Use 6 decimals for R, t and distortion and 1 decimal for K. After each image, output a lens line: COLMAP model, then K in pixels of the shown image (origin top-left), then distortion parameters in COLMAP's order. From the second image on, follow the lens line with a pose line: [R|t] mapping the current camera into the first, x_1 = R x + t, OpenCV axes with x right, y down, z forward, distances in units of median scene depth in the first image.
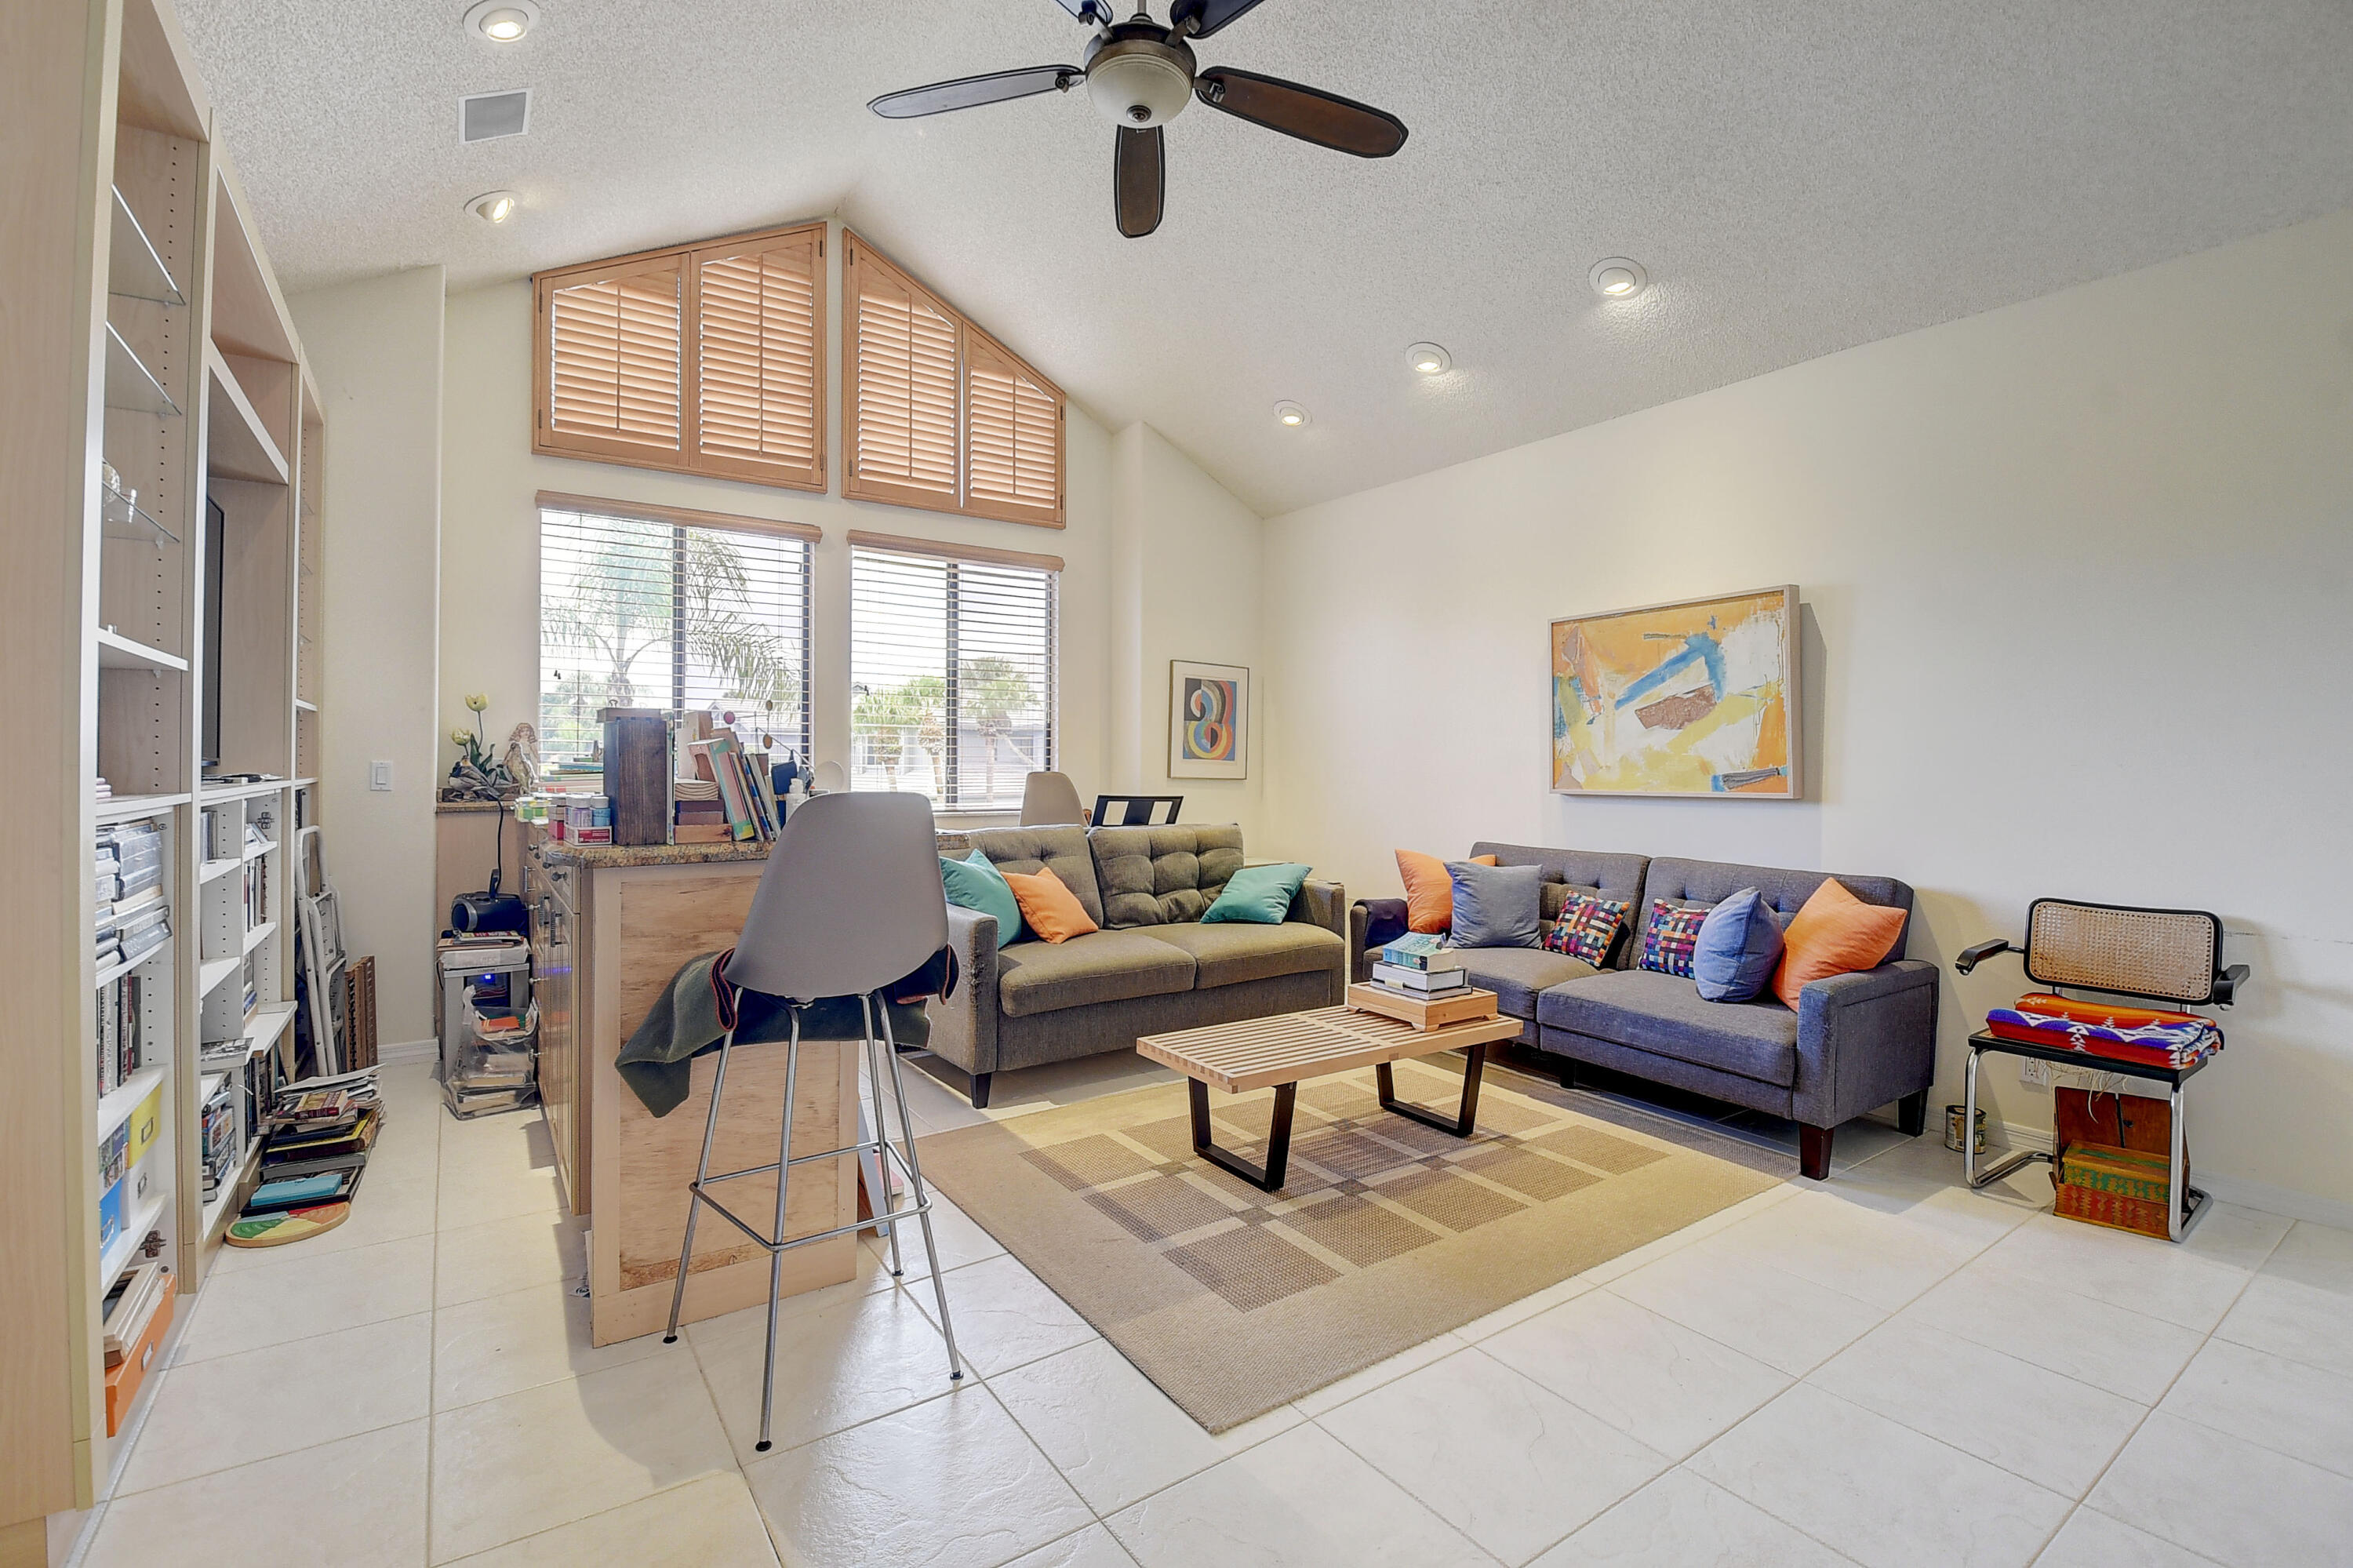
lens RADIAL K [[1039.9, 0, 1167.9], [0, 1039.9, 756.8], [0, 0, 1]] dist [0.022533, -0.021481]
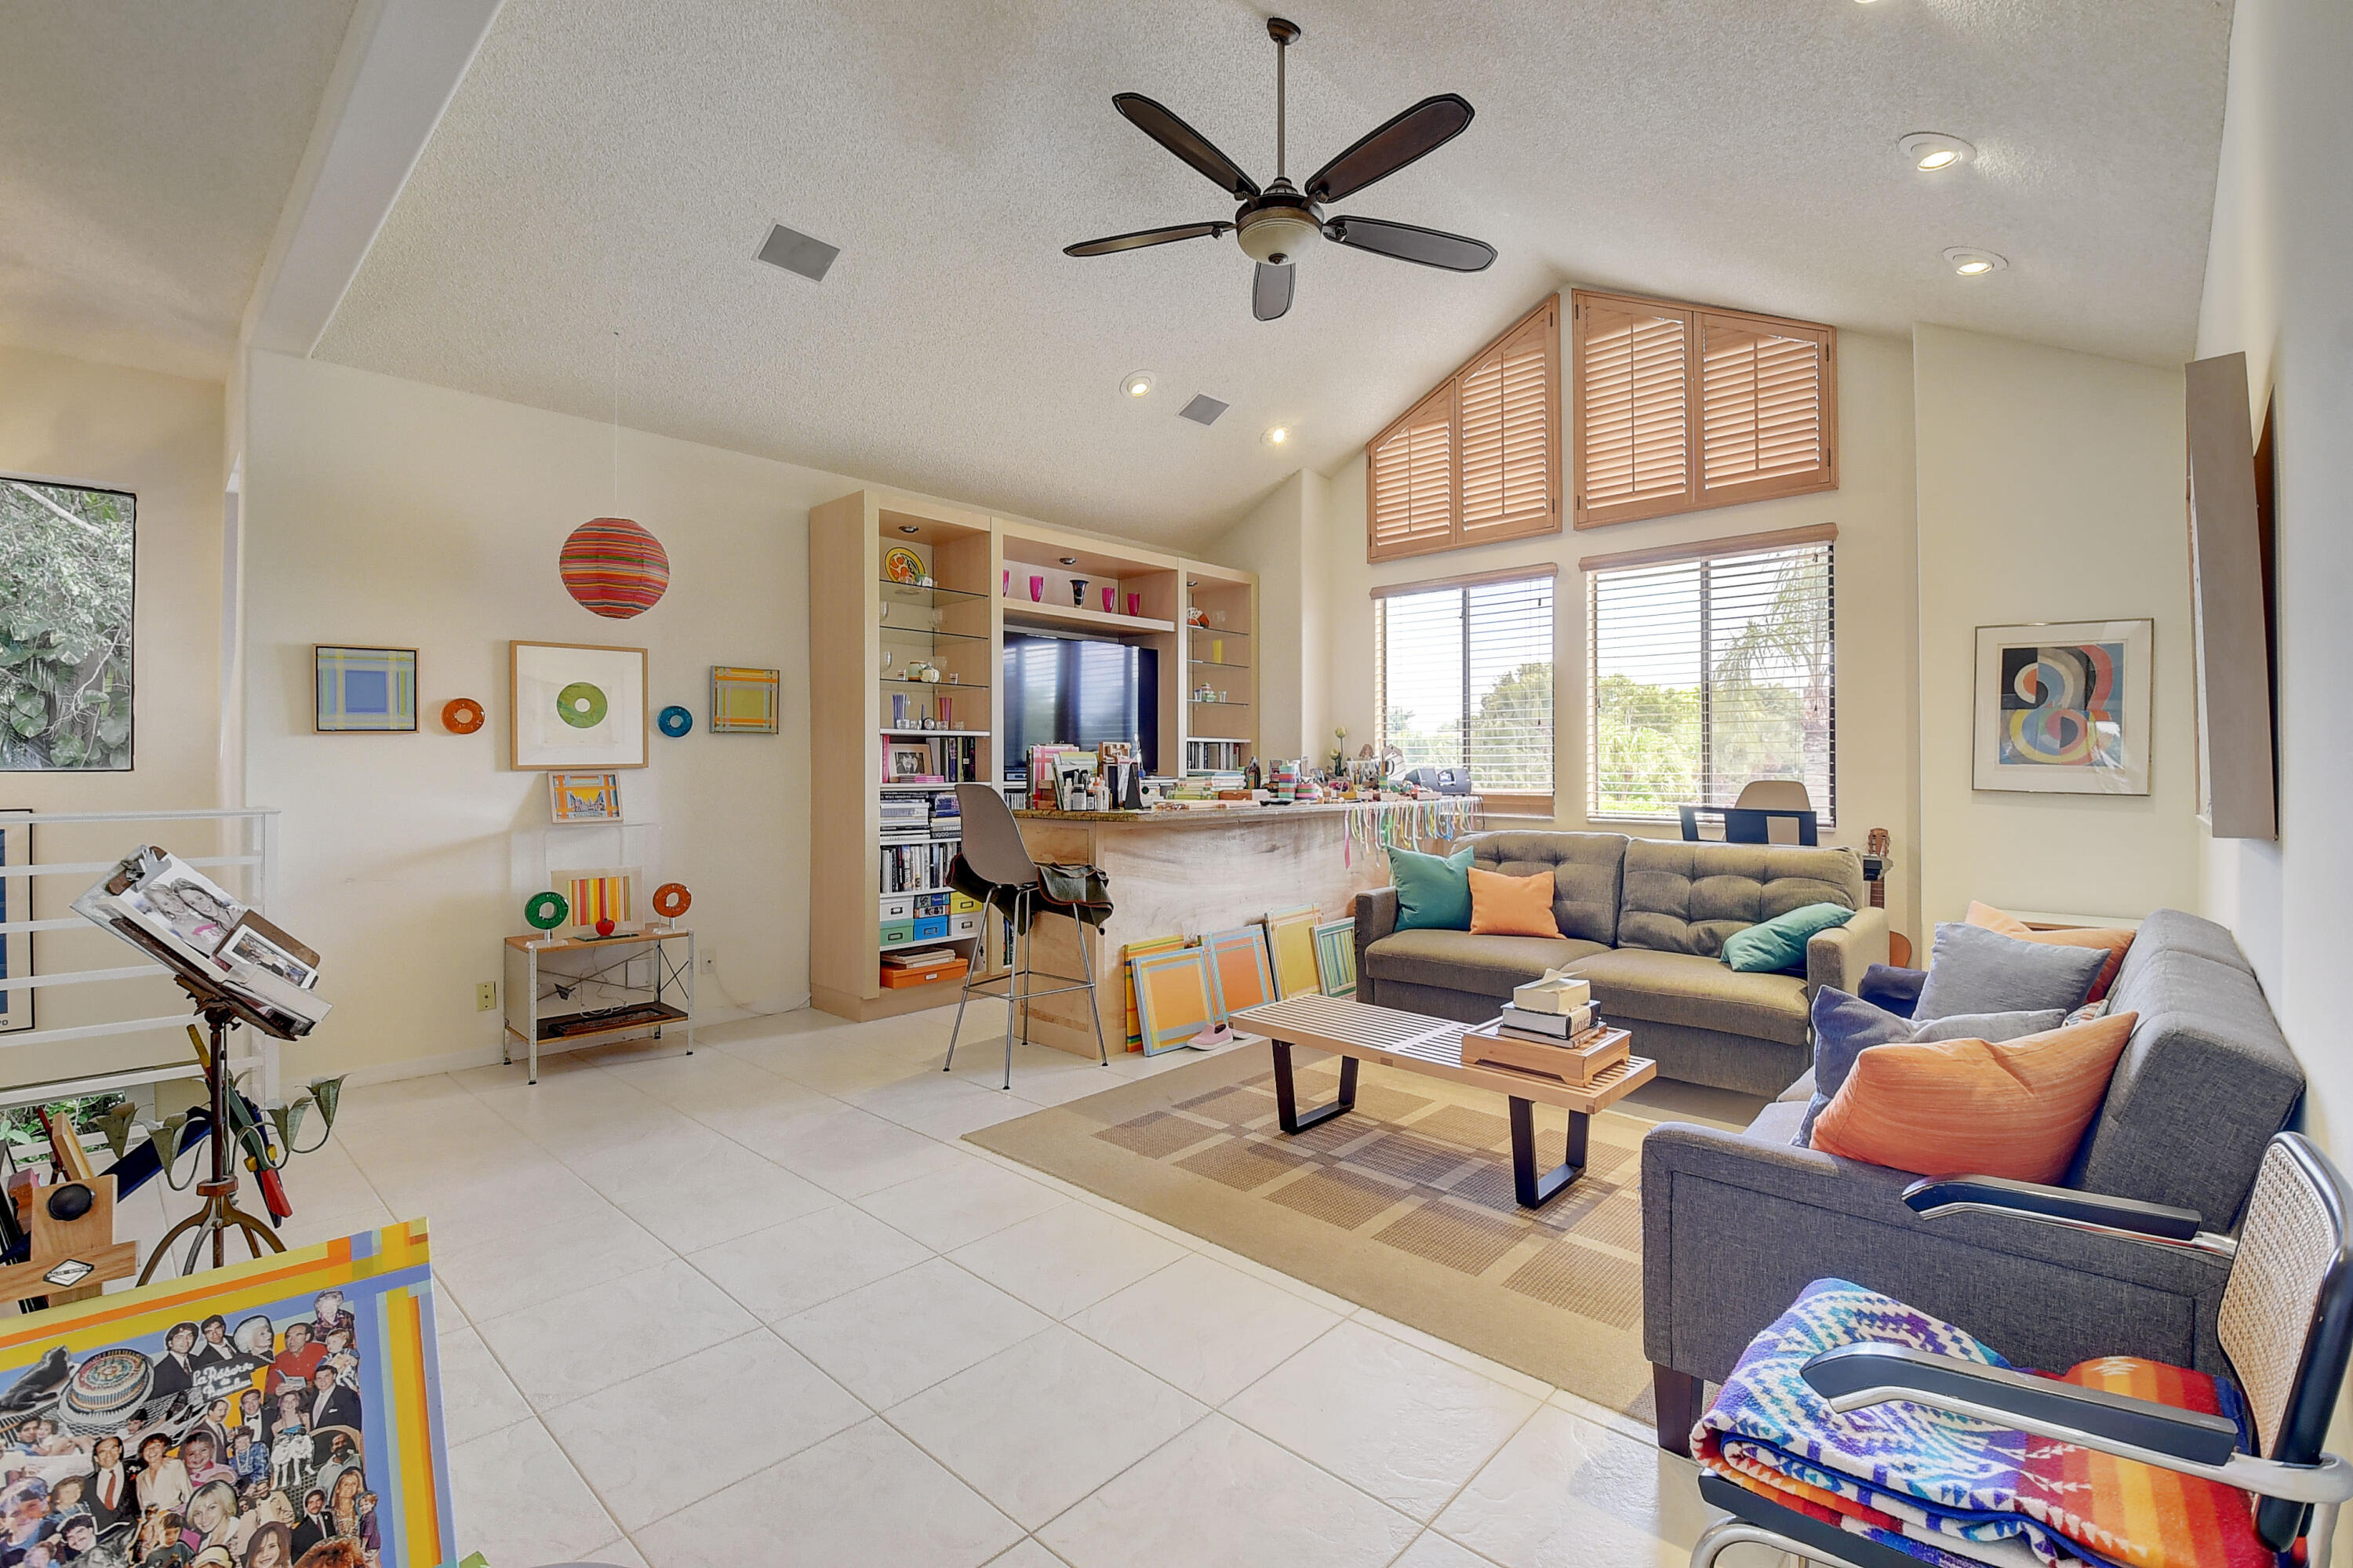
lens RADIAL K [[1039.9, 0, 1167.9], [0, 1039.9, 756.8], [0, 0, 1]] dist [0.022533, -0.021481]
pose [[0.222287, -0.015566, -0.974857, 0.681187], [0.004419, 0.999878, -0.014957, 0.005745], [0.974971, -0.000983, 0.222328, 0.340118]]
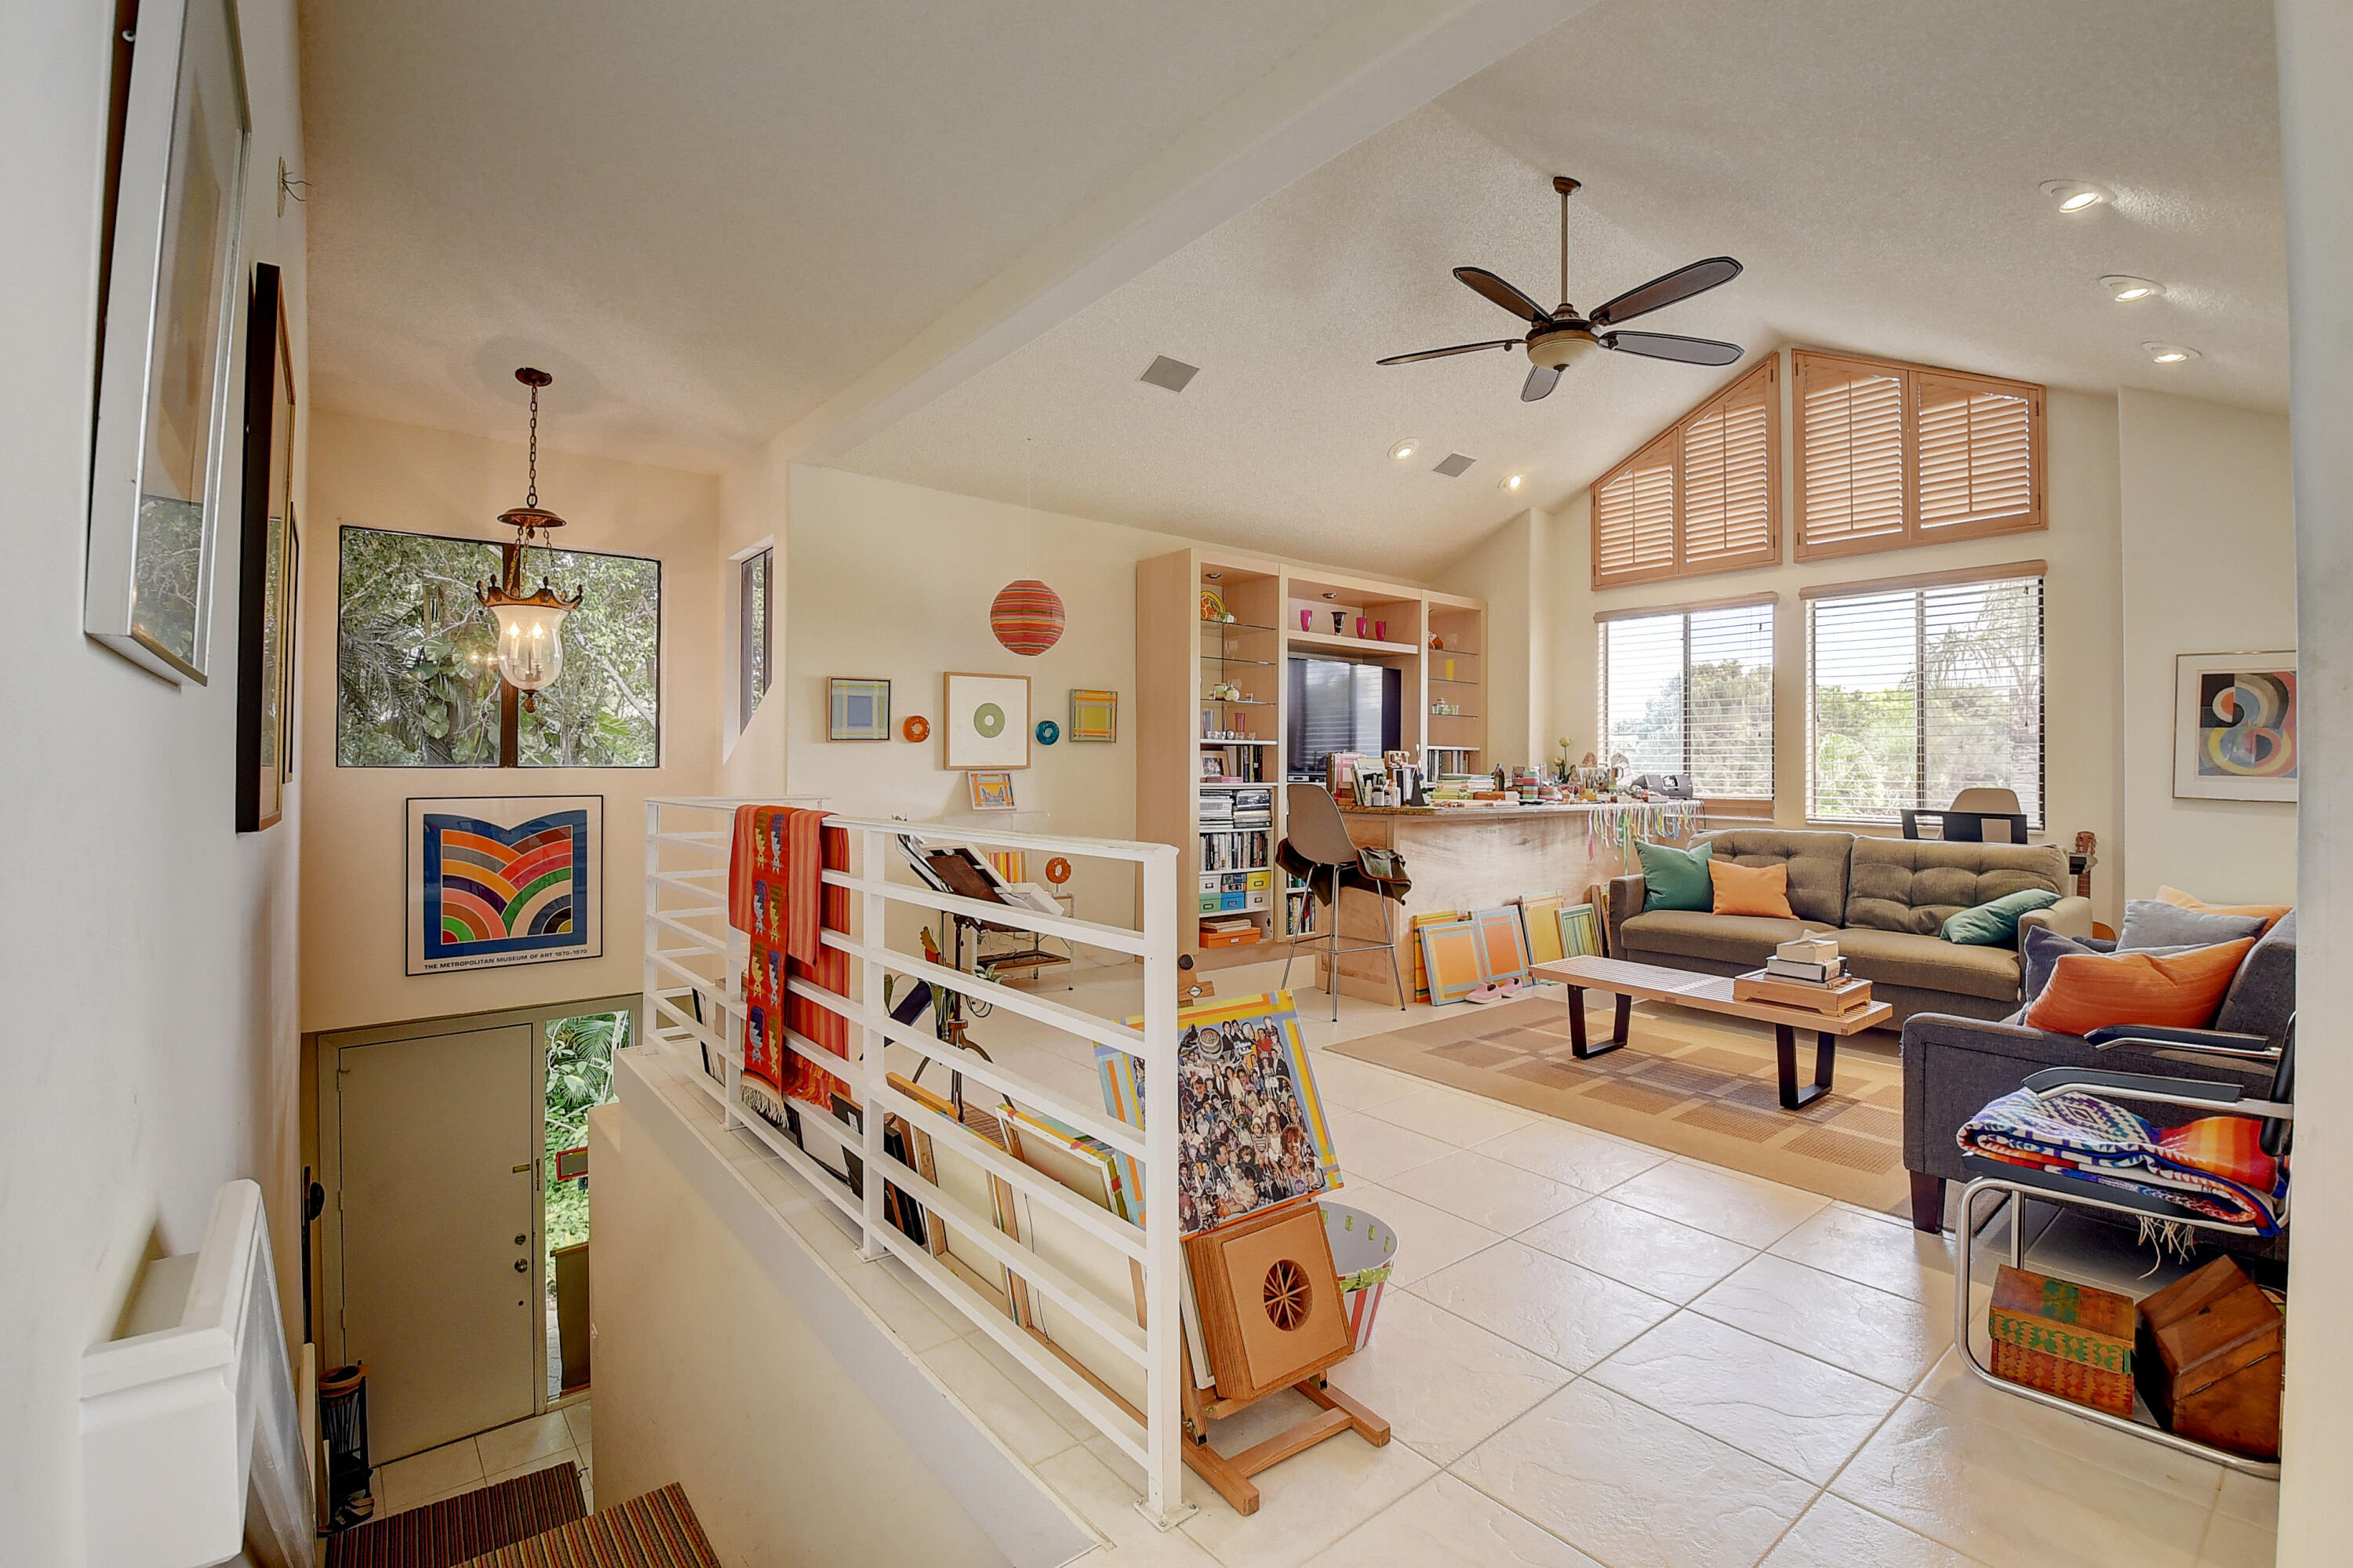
lens RADIAL K [[1043.2, 0, 1169.6], [0, 1043.2, 756.8], [0, 0, 1]] dist [0.011105, -0.019378]
pose [[0.092815, -0.017070, -0.995537, 0.868663], [-0.004833, 0.999834, -0.017595, 0.006186], [0.995672, 0.006445, 0.092717, 0.150403]]
